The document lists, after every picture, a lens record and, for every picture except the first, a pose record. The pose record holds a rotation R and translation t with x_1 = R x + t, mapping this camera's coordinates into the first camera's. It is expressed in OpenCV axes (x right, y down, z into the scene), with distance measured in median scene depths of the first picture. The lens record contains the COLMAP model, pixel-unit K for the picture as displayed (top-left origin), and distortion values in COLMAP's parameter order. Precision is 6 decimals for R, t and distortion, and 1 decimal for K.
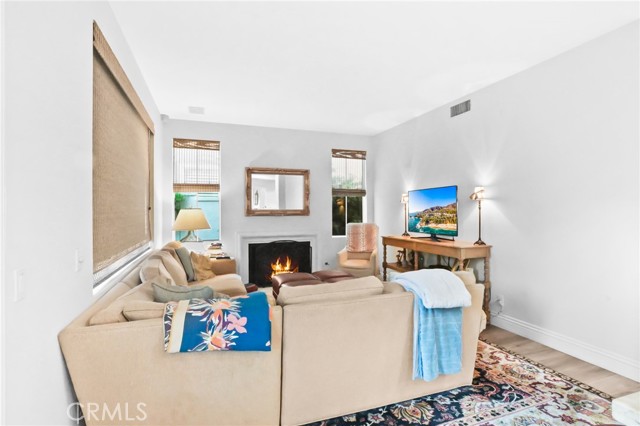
lens RADIAL K [[316.7, 0, 320.0], [0, 316.7, 213.0], [0, 0, 1]] dist [-0.025285, 0.016661]
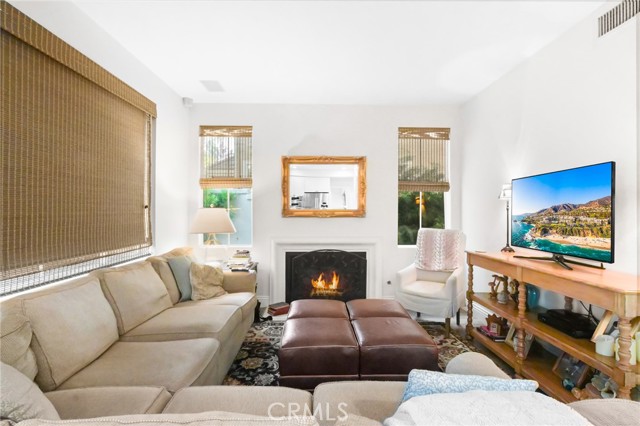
lens RADIAL K [[316.7, 0, 320.0], [0, 316.7, 213.0], [0, 0, 1]] dist [-0.025285, 0.016661]
pose [[0.947452, 0.007289, -0.319814, 0.119154], [-0.008589, 0.999960, -0.002655, 0.000148], [0.319782, 0.005262, 0.947477, 0.292416]]
